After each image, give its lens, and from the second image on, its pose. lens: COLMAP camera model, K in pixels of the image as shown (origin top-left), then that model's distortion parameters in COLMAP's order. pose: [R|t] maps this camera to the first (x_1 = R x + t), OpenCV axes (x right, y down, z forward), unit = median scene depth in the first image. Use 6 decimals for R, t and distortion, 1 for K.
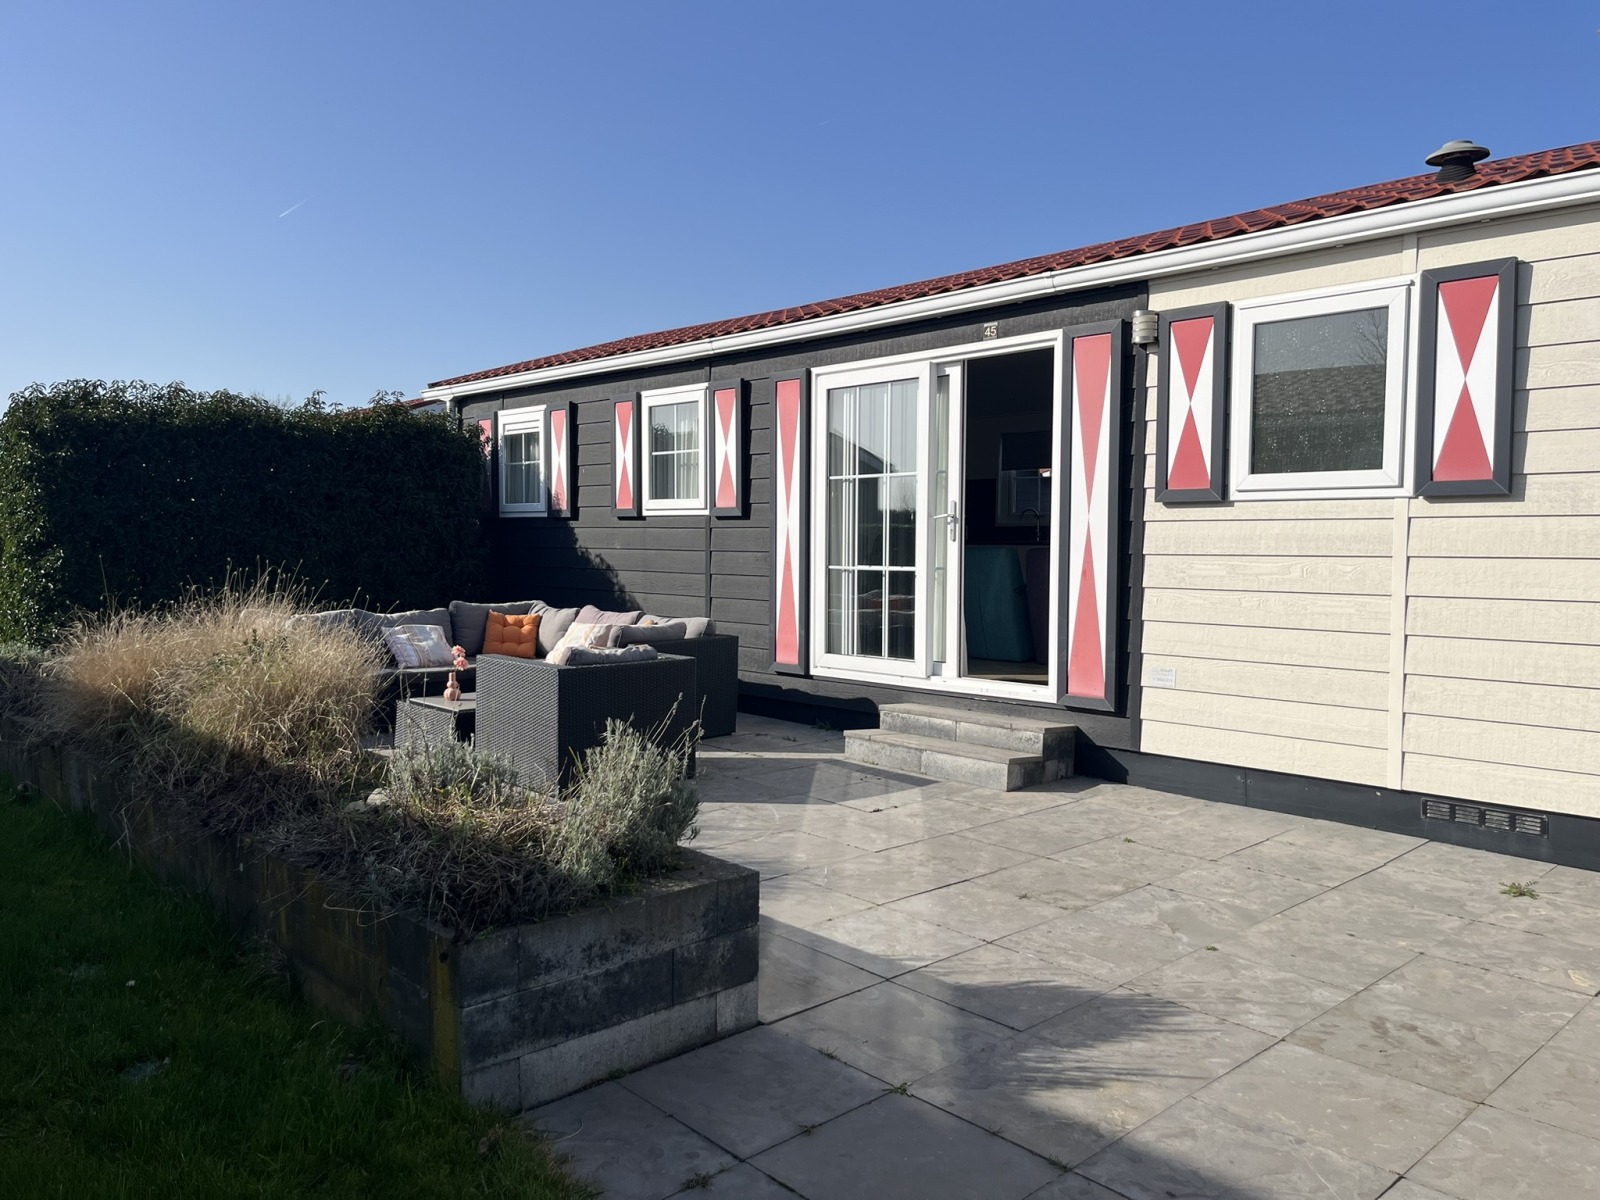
lens RADIAL K [[1197.6, 0, 805.4], [0, 1197.6, 606.5], [0, 0, 1]] dist [0.053946, -0.063323]
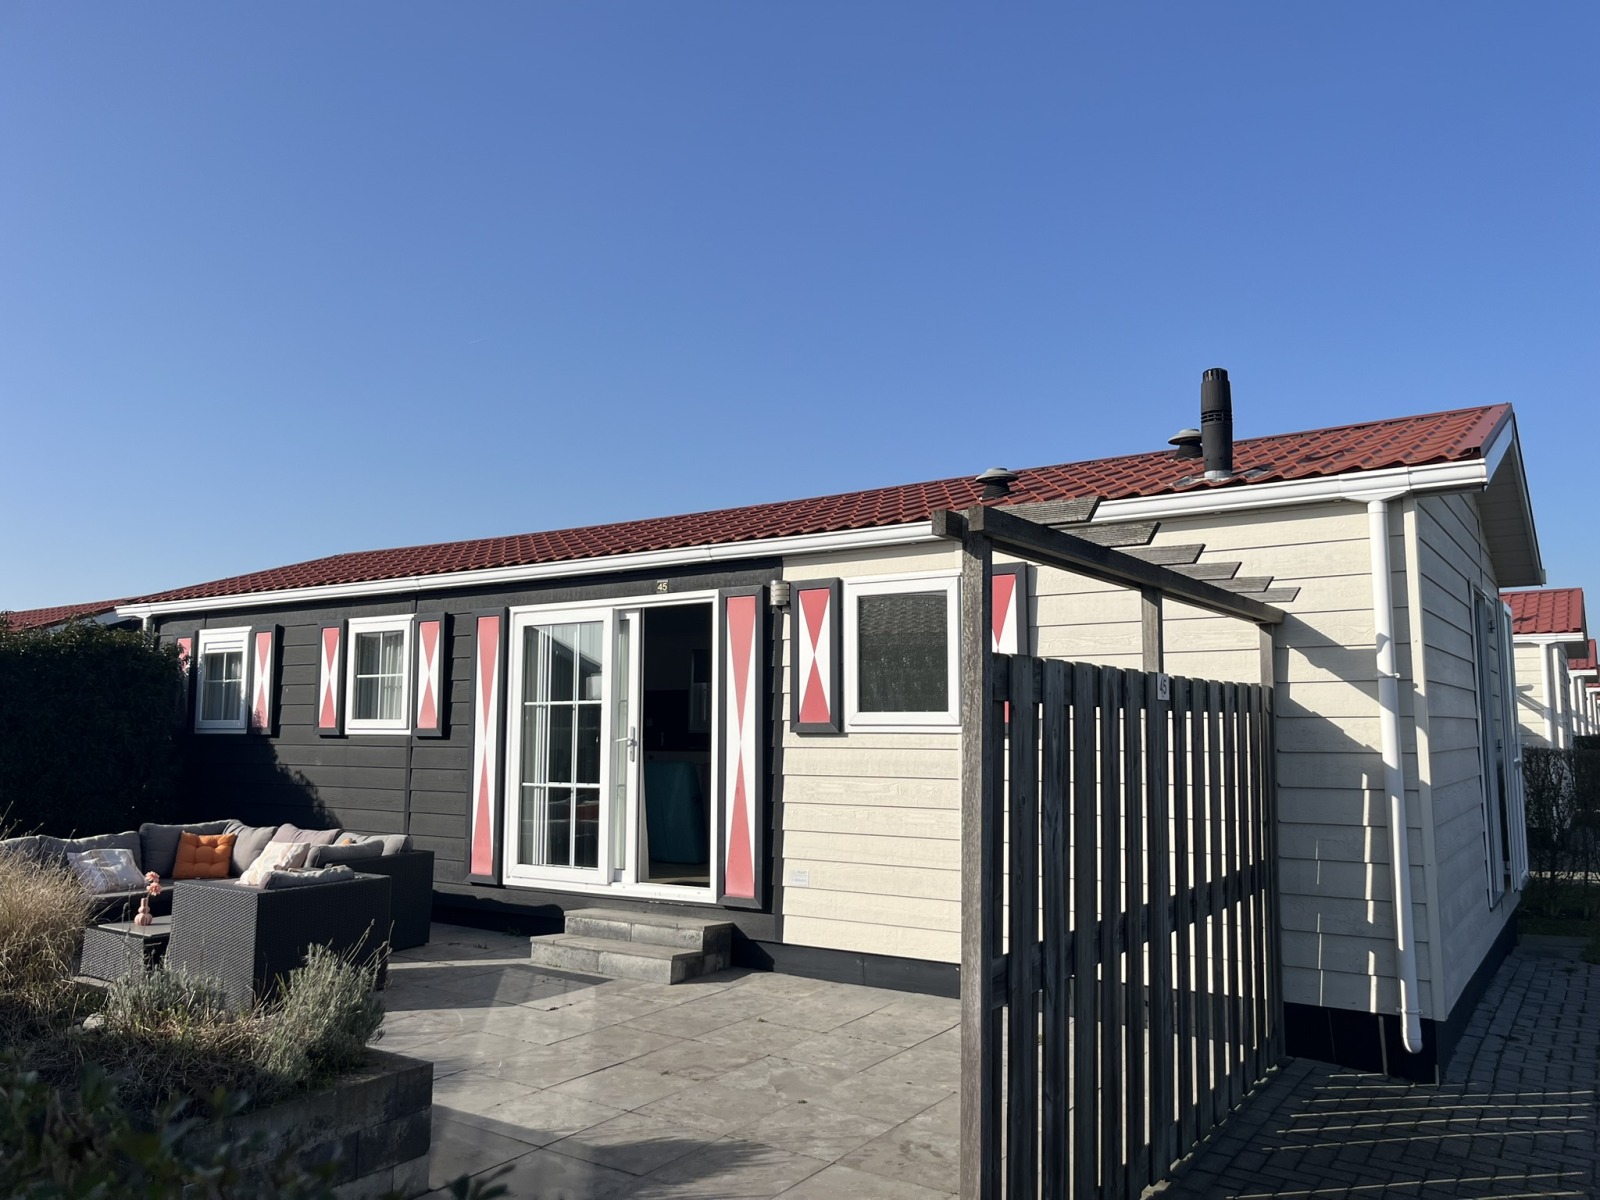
lens RADIAL K [[1197.6, 0, 805.4], [0, 1197.6, 606.5], [0, 0, 1]] dist [0.053946, -0.063323]
pose [[0.973728, 0.015381, 0.227195, 0.018853], [0.019672, 0.988305, -0.151217, -0.021801], [-0.226863, 0.151714, 0.962037, -0.156330]]
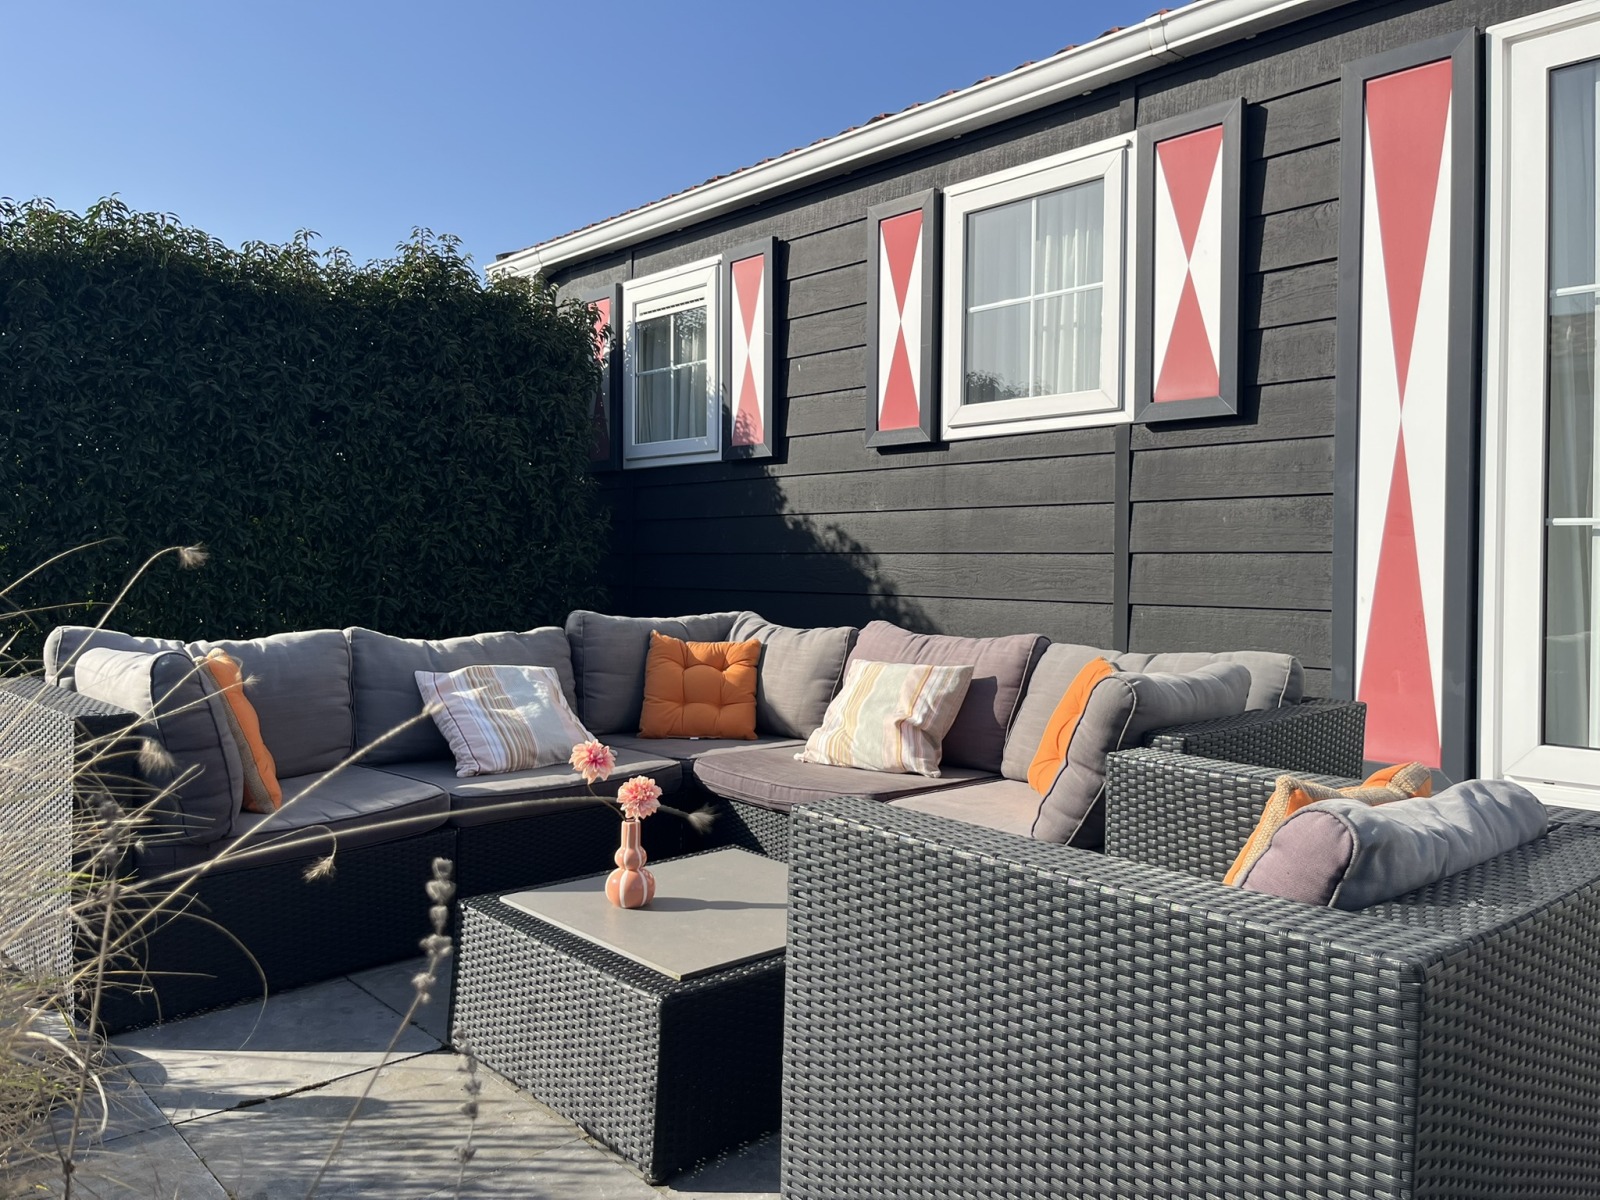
lens RADIAL K [[1212.2, 0, 804.8], [0, 1212.2, 596.4], [0, 0, 1]] dist [0.089126, -0.118812]
pose [[0.999587, 0.001956, -0.028672, -0.209771], [-0.002800, 0.999563, -0.029425, 0.003435], [0.028602, 0.029493, 0.999156, 0.591745]]
